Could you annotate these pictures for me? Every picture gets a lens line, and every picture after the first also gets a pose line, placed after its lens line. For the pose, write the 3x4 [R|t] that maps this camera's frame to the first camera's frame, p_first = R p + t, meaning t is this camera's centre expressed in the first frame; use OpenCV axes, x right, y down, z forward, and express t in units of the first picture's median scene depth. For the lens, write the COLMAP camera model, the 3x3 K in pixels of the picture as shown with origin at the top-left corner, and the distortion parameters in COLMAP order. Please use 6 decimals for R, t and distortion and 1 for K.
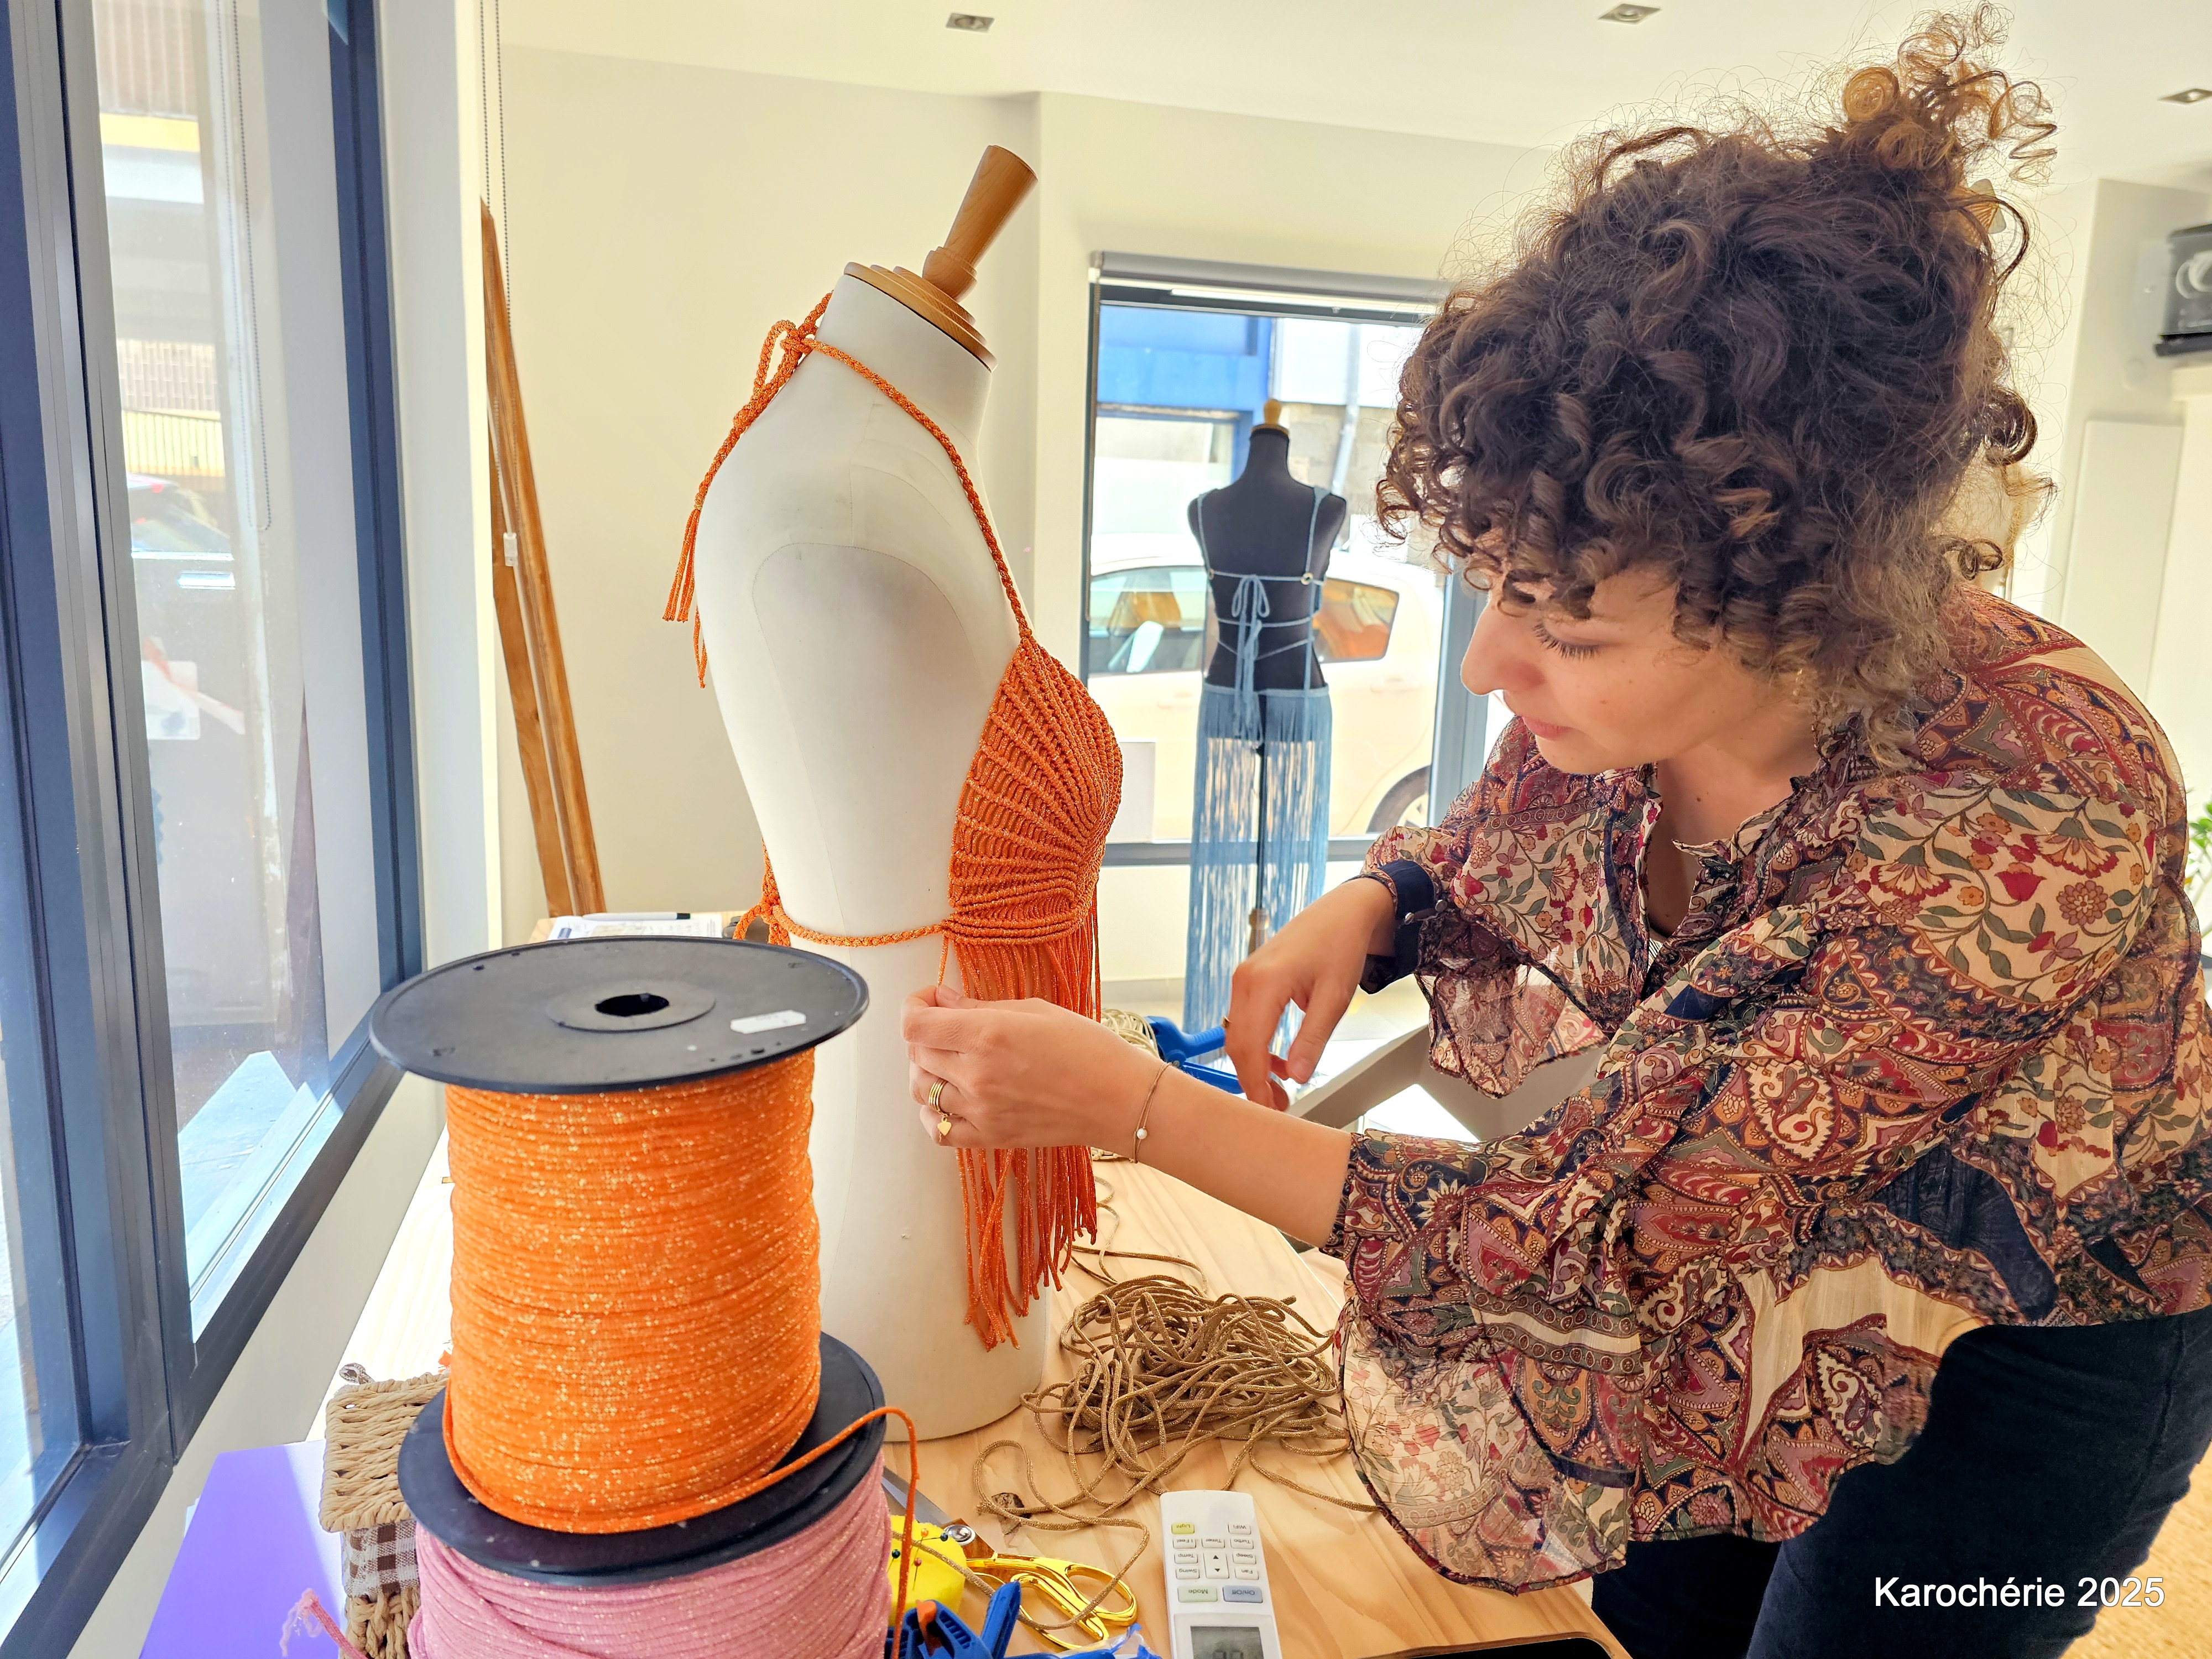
lens RADIAL K [[1533.3, 0, 1106.0], [0, 1533.3, 829.5], [0, 0, 1]] dist [-0.000394, -0.007857]
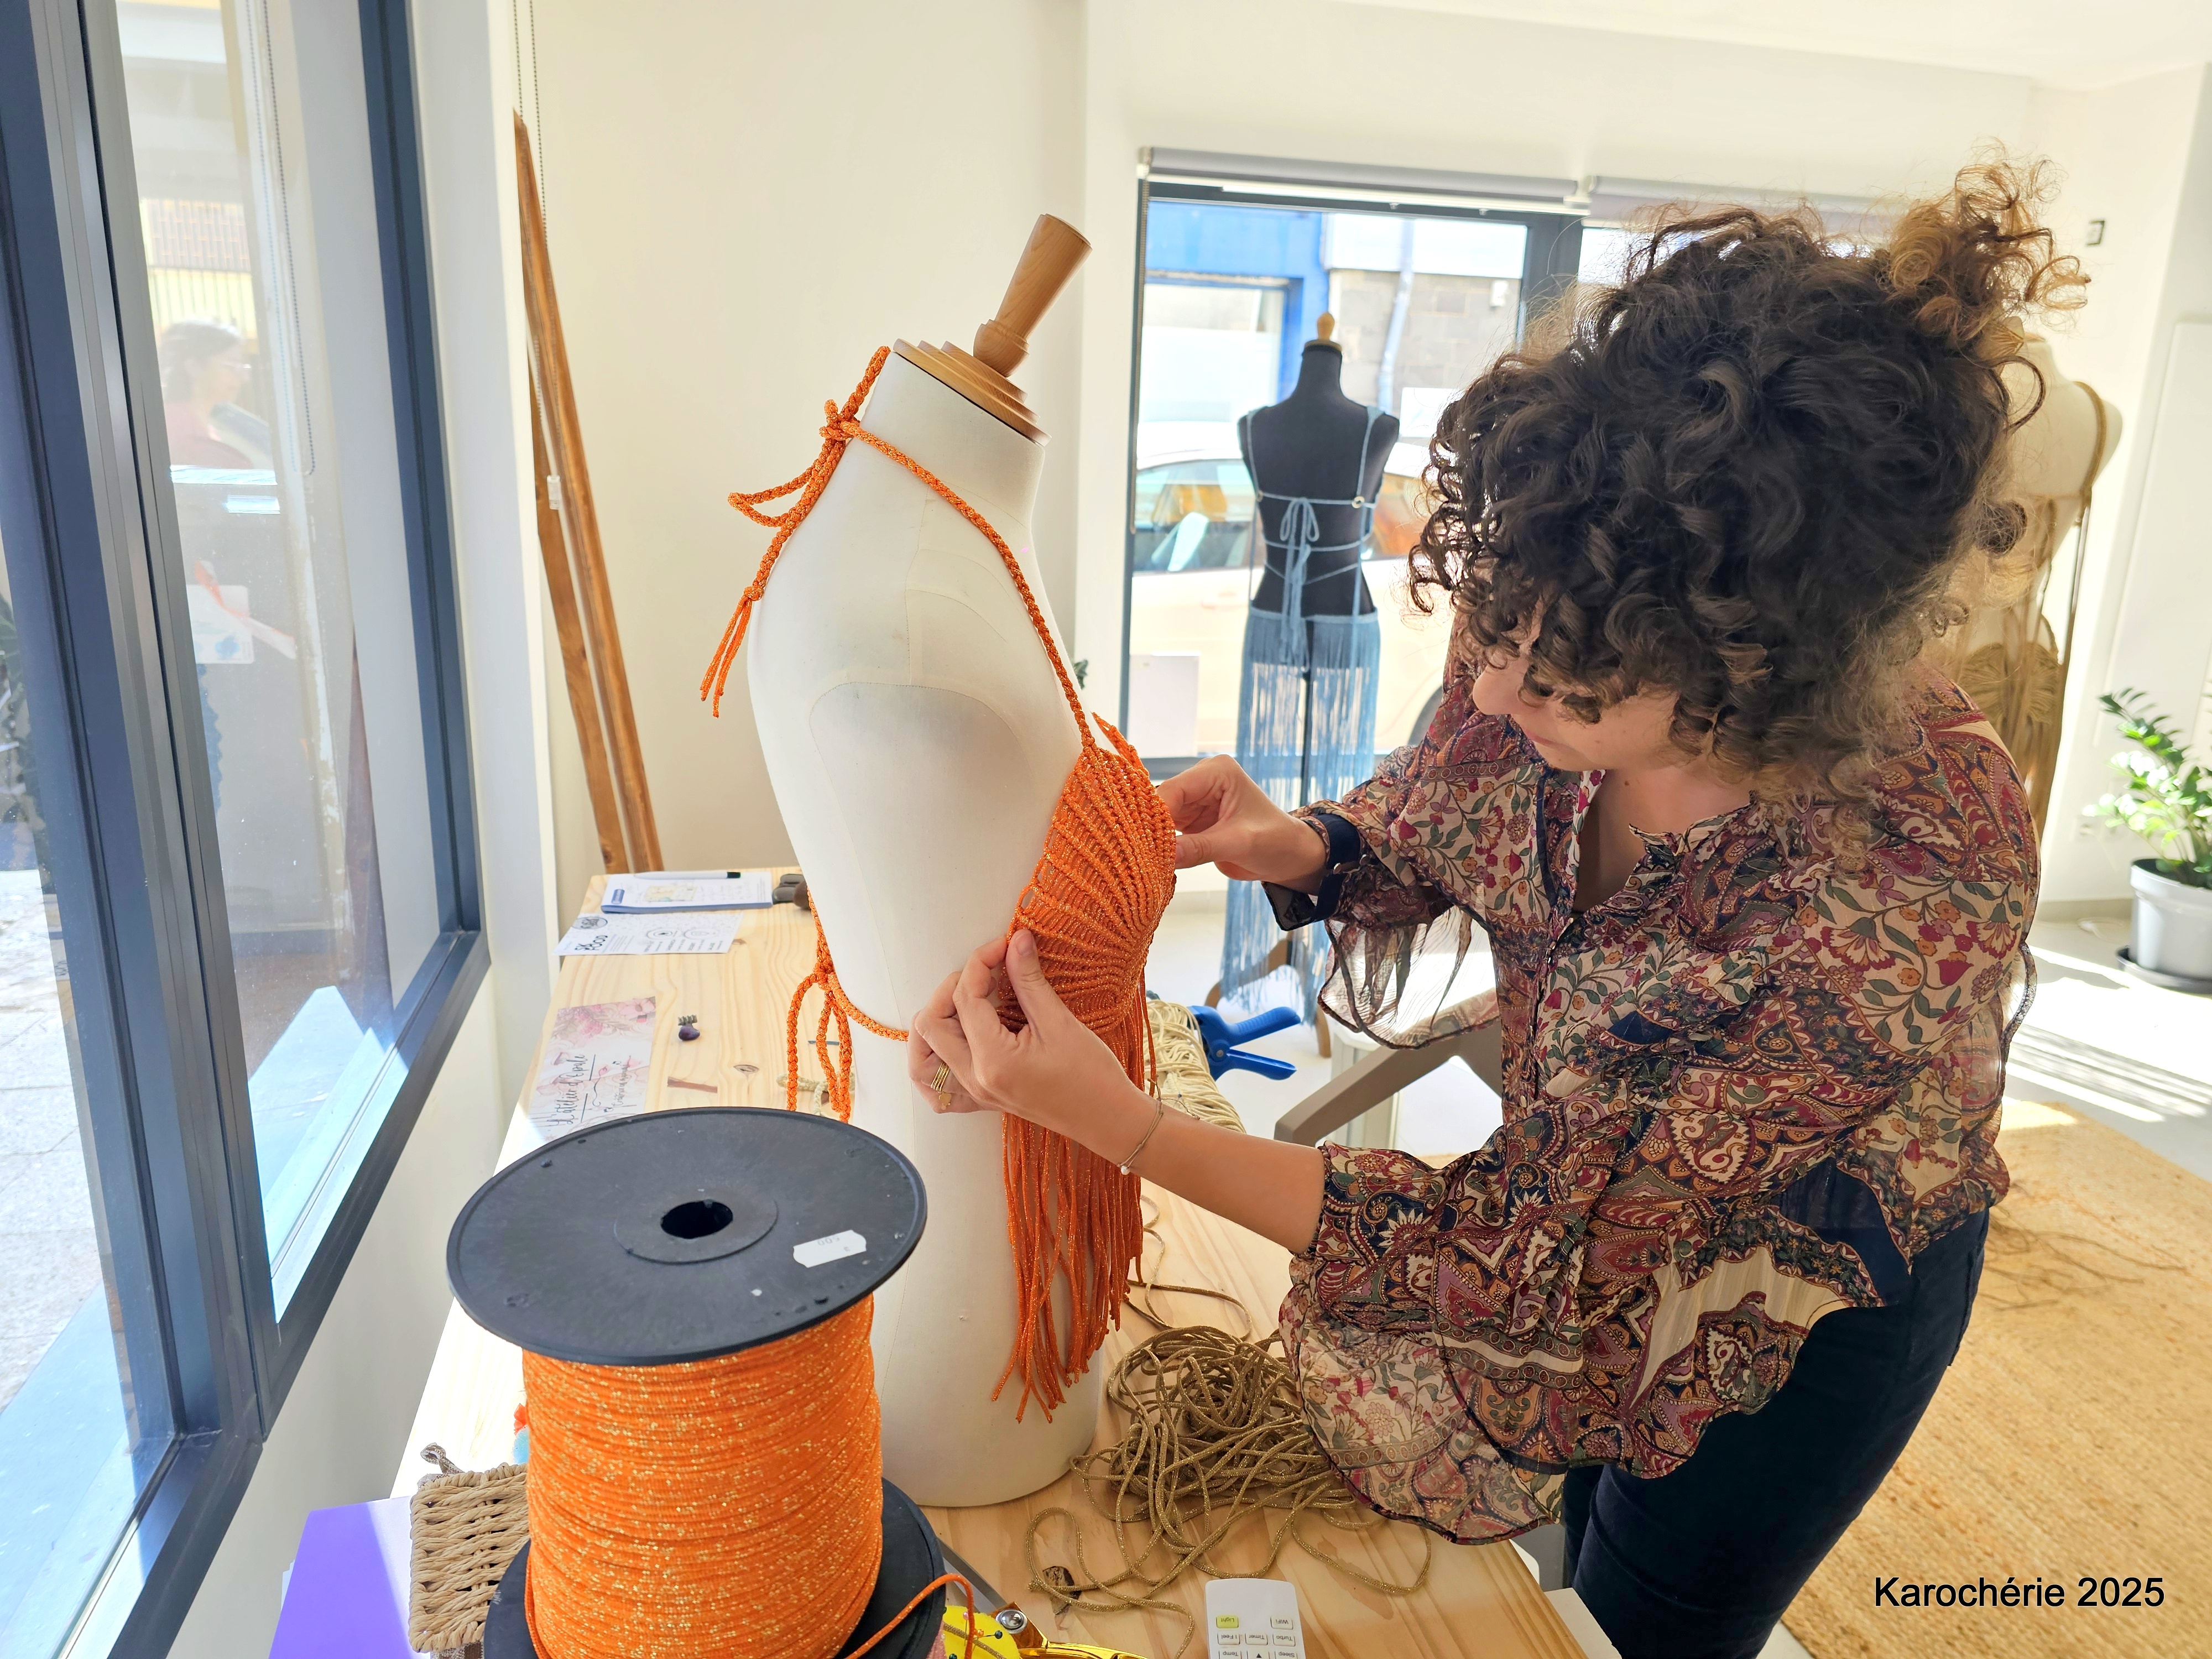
lens RADIAL K [[1528.8, 0, 1106.0], [0, 1528.8, 829.5], [0, 0, 1]] dist [-0.001317, -0.002346]
pose [[0.999609, 0.007654, -0.026876, -0.004794], [-0.005214, 0.995954, 0.089714, -0.101224], [0.027453, -0.089539, 0.995605, 0.007419]]
